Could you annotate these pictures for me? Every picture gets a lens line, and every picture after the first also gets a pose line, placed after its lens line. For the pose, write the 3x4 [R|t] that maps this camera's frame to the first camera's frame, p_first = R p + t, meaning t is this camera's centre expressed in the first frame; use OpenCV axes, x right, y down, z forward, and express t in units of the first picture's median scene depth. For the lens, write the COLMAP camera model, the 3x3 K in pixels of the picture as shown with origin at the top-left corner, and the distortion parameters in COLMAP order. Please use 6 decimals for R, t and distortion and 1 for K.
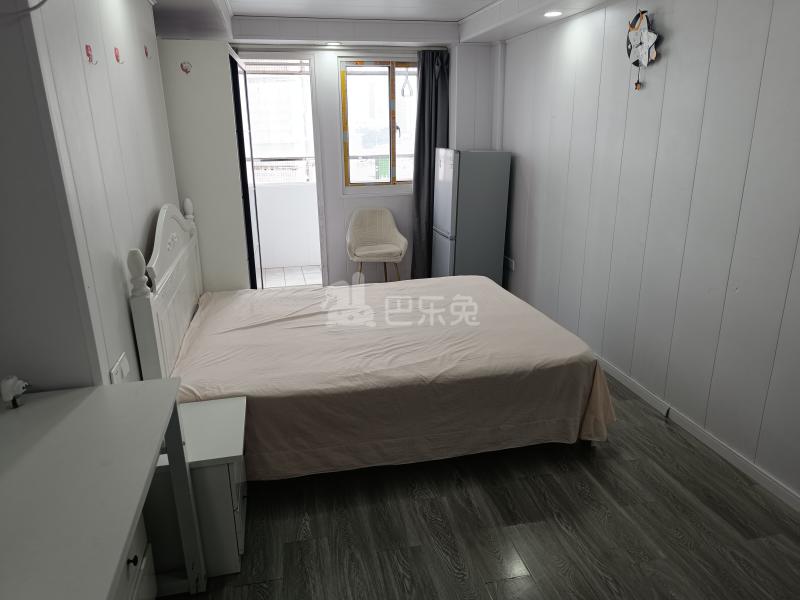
lens RADIAL K [[555.6, 0, 397.7], [0, 555.6, 290.5], [0, 0, 1]] dist [0.045575, -0.048665]
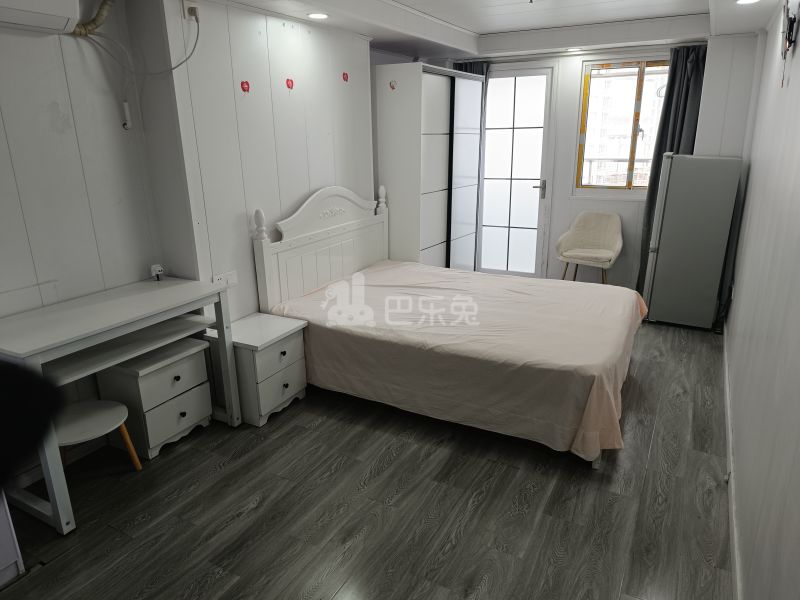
lens RADIAL K [[555.6, 0, 397.7], [0, 555.6, 290.5], [0, 0, 1]] dist [0.045575, -0.048665]
pose [[0.757607, 0.184687, -0.626037, 0.522482], [-0.184995, 0.980561, 0.065401, -0.014996], [0.625946, 0.066265, 0.777046, 0.024643]]
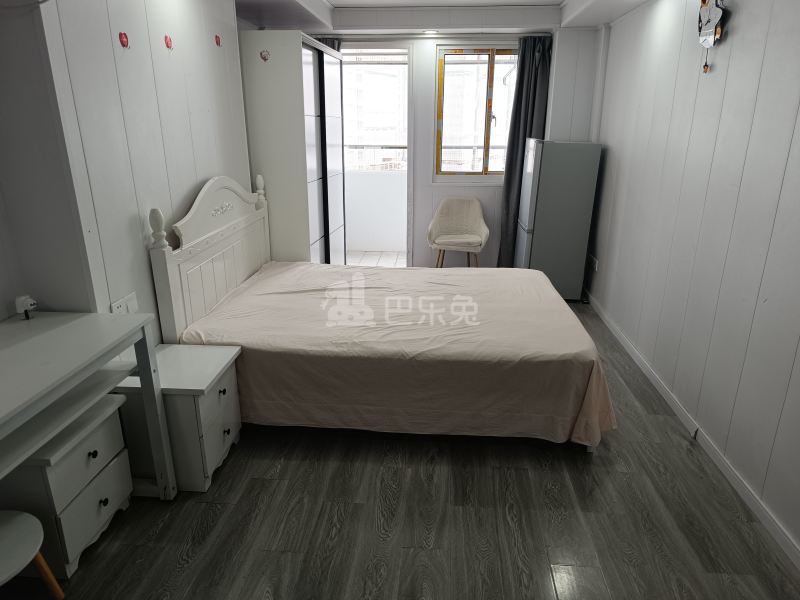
lens RADIAL K [[557.1, 0, 400.0], [0, 557.1, 300.0], [0, 0, 1]] dist [0.045564, -0.046851]
pose [[0.956954, 0.104766, -0.270670, 0.223895], [-0.098553, 0.994463, 0.036483, 0.015762], [0.272994, -0.008237, 0.961981, -0.000737]]
